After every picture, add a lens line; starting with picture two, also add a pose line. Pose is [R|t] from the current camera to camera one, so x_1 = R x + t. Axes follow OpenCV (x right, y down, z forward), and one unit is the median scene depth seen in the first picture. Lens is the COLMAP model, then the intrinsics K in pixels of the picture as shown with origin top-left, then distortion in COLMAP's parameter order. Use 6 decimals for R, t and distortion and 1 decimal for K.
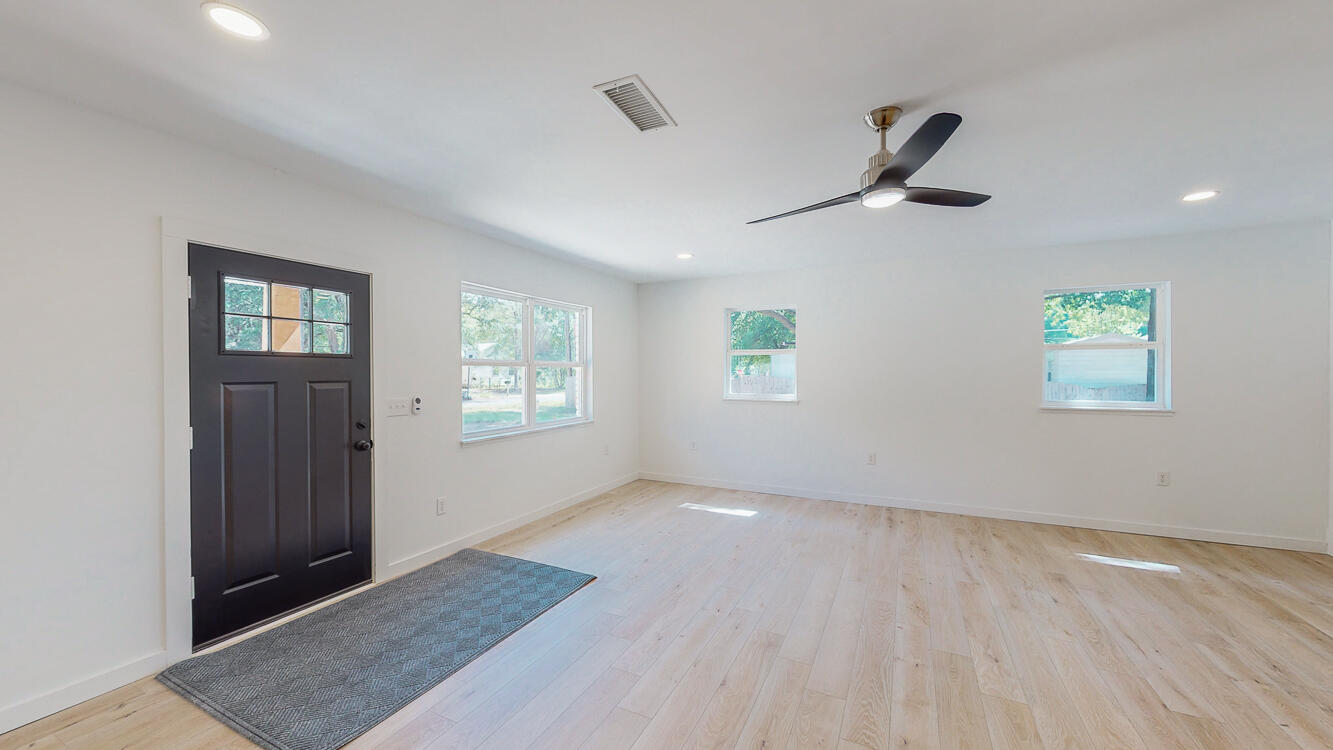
lens RADIAL K [[477.1, 0, 671.7], [0, 477.1, 376.3], [0, 0, 1]] dist [-0.000255, 0.000072]
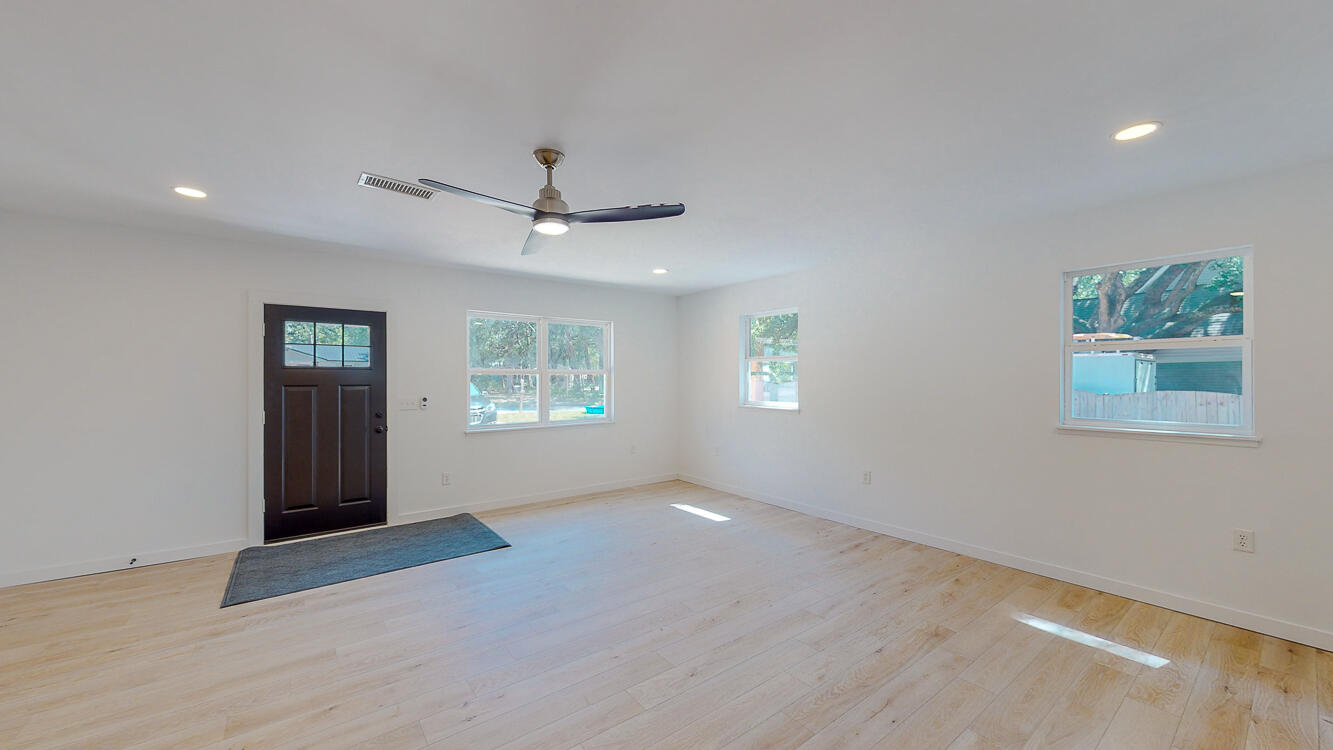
lens RADIAL K [[477.1, 0, 671.7], [0, 477.1, 376.3], [0, 0, 1]] dist [-0.000255, 0.000072]
pose [[0.901603, -0.000553, -0.432564, 0.783464], [-0.005020, 0.999918, -0.011741, -0.004390], [0.432536, 0.012758, 0.901527, 0.066707]]
